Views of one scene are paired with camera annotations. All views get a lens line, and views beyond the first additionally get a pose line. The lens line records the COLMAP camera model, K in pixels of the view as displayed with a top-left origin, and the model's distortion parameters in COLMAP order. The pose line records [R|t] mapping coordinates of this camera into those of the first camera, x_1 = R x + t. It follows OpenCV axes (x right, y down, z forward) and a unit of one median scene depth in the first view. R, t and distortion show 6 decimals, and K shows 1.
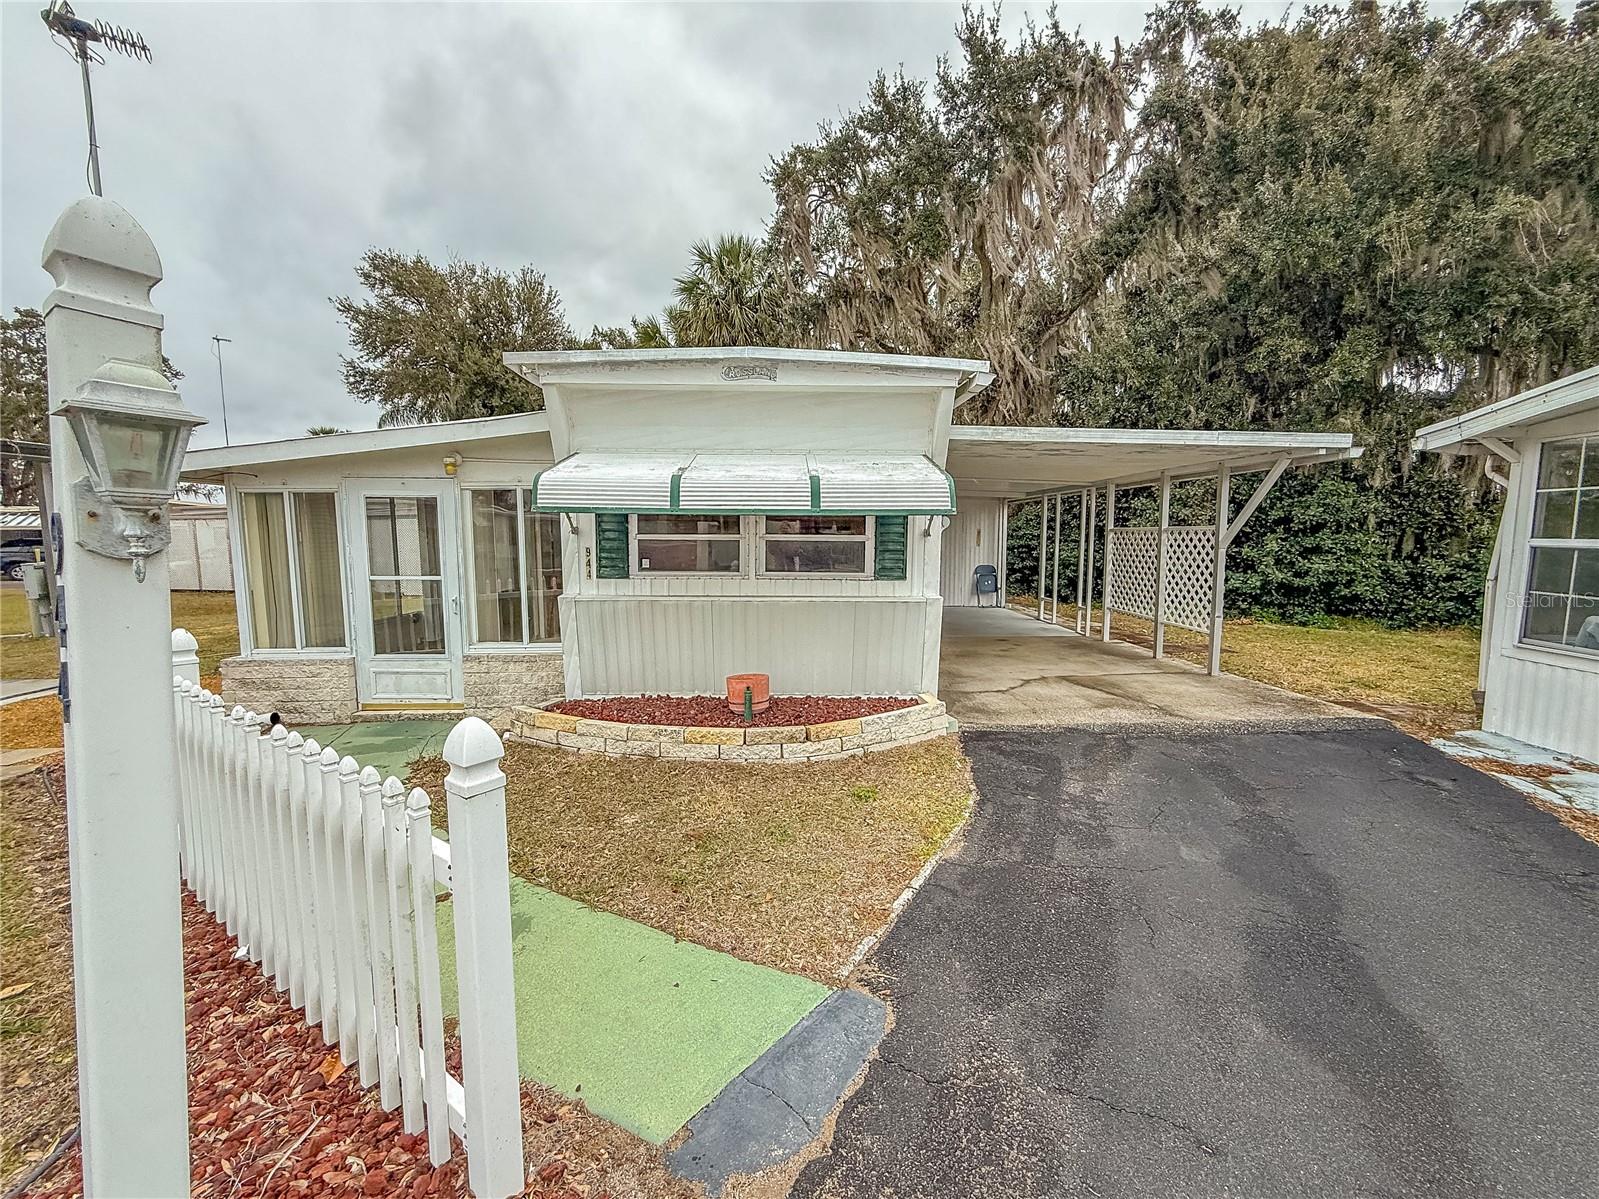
lens RADIAL K [[652.0, 0, 799.5], [0, 652.0, 599.5], [0, 0, 1]] dist [-0.000991, 0.000242]
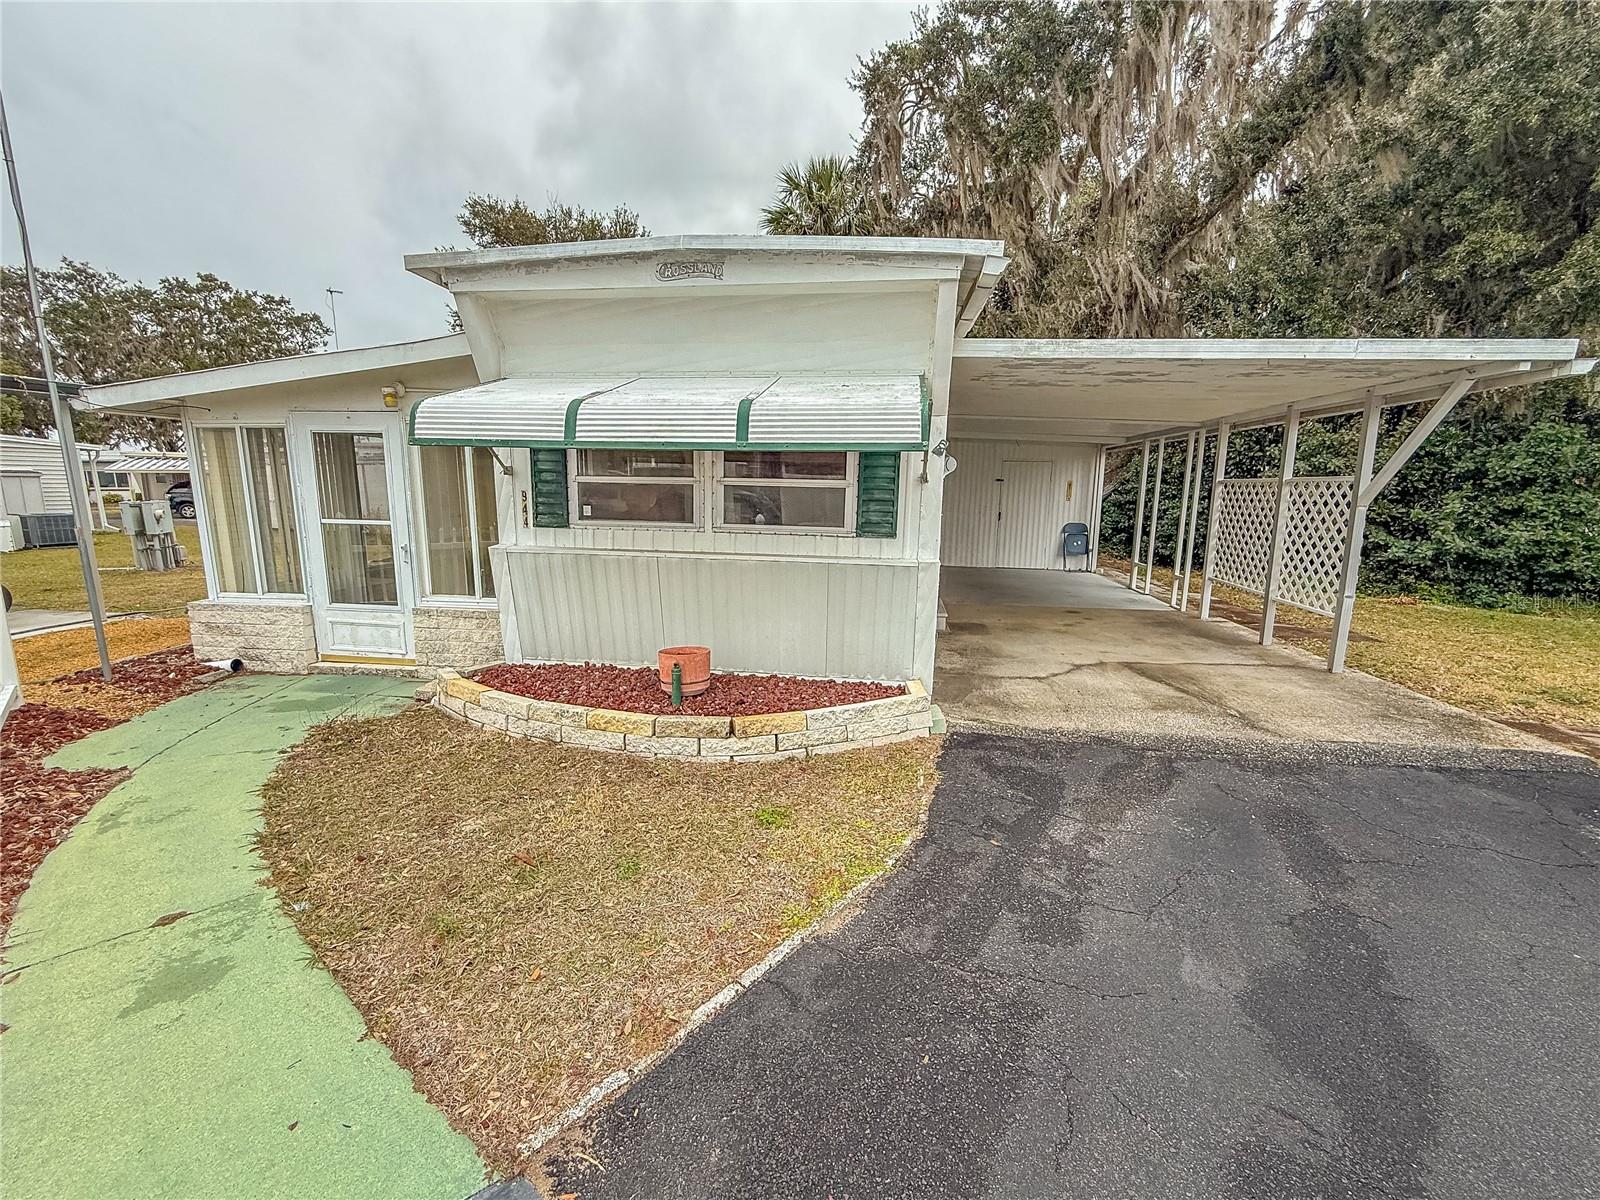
lens RADIAL K [[658.5, 0, 800.8], [0, 658.5, 598.3], [0, 0, 1]] dist [-0.001055, -0.000001]
pose [[0.986607, 0.039970, -0.158143, 0.165797], [-0.029130, 0.997102, 0.070285, -0.008811], [0.160494, -0.064737, 0.984912, 0.174296]]
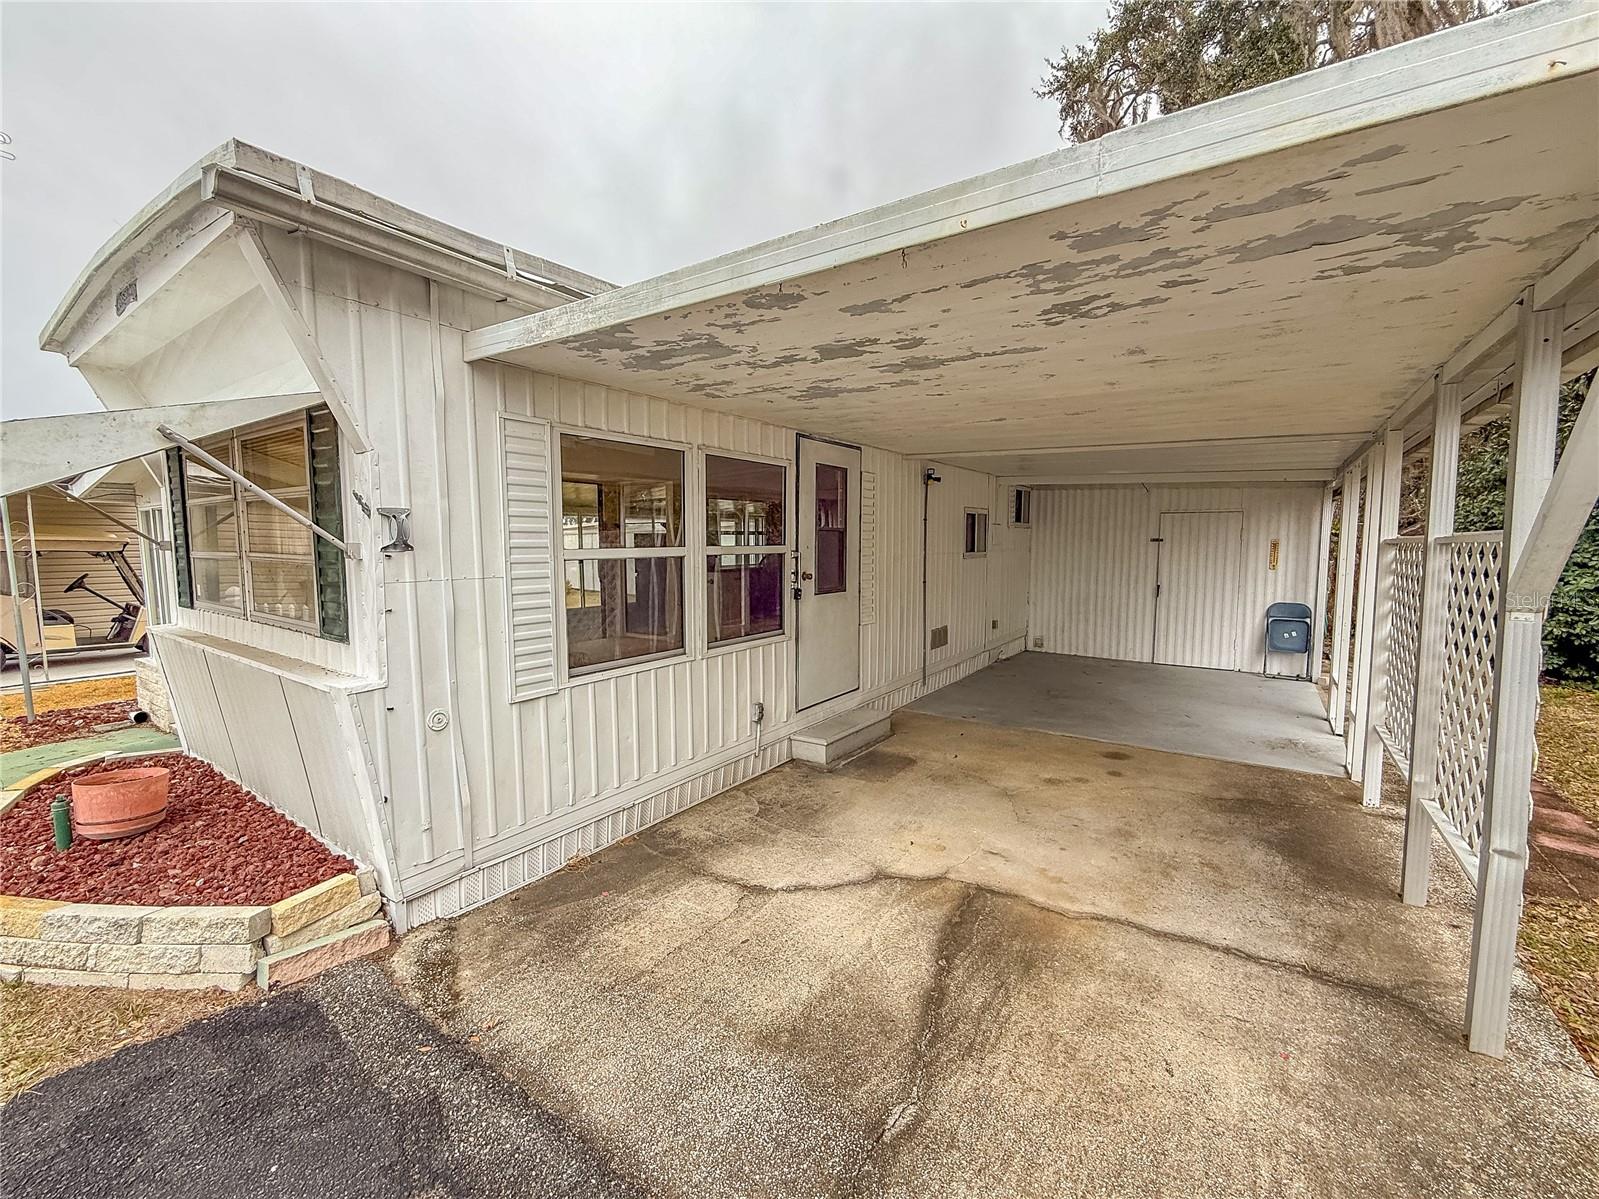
lens RADIAL K [[652.0, 0, 799.5], [0, 652.0, 599.5], [0, 0, 1]] dist [-0.000991, 0.000242]
pose [[0.806269, 0.050572, -0.589384, 0.693875], [-0.060122, 0.998185, 0.003402, -0.080868], [0.588486, 0.032692, 0.807846, 0.736669]]
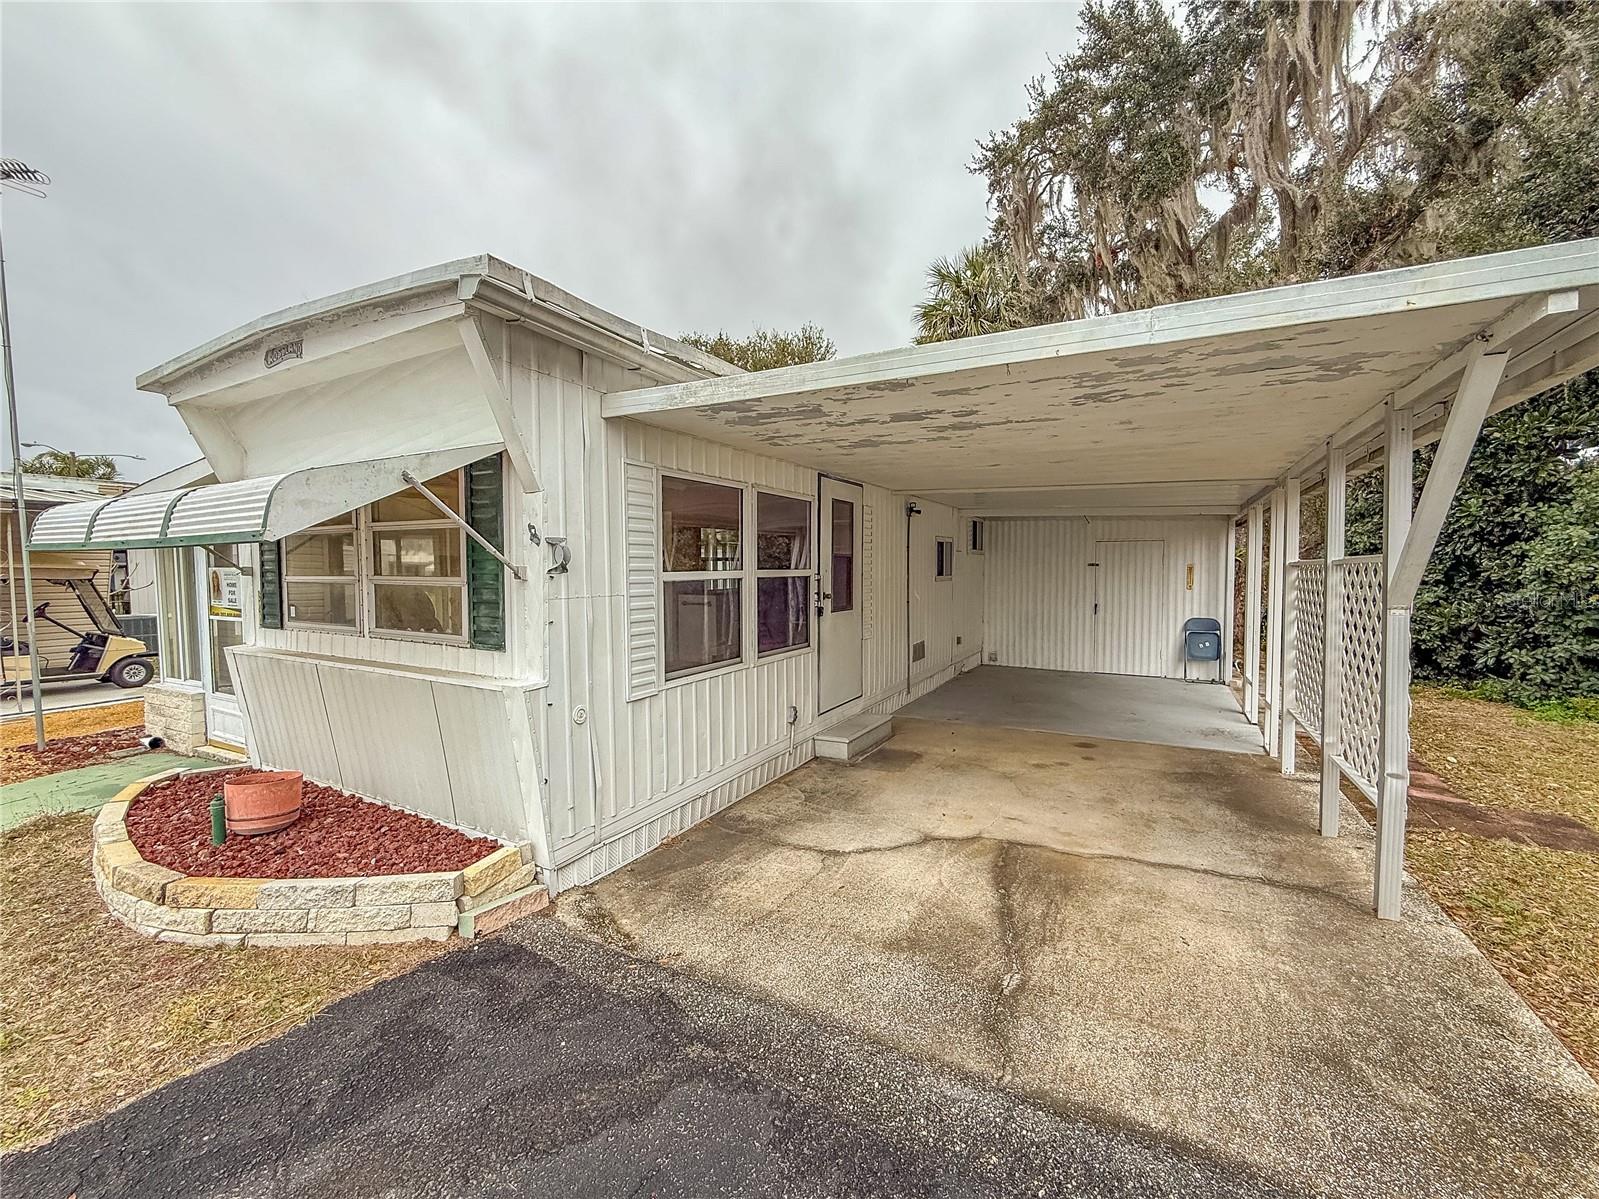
lens RADIAL K [[643.0, 0, 799.5], [0, 643.0, 599.5], [0, 0, 1]] dist [-0.000261, -0.000267]
pose [[0.864925, 0.019567, -0.501520, 0.647508], [-0.047426, 0.997955, -0.042856, -0.060350], [0.499655, 0.060853, 0.864084, 0.573307]]
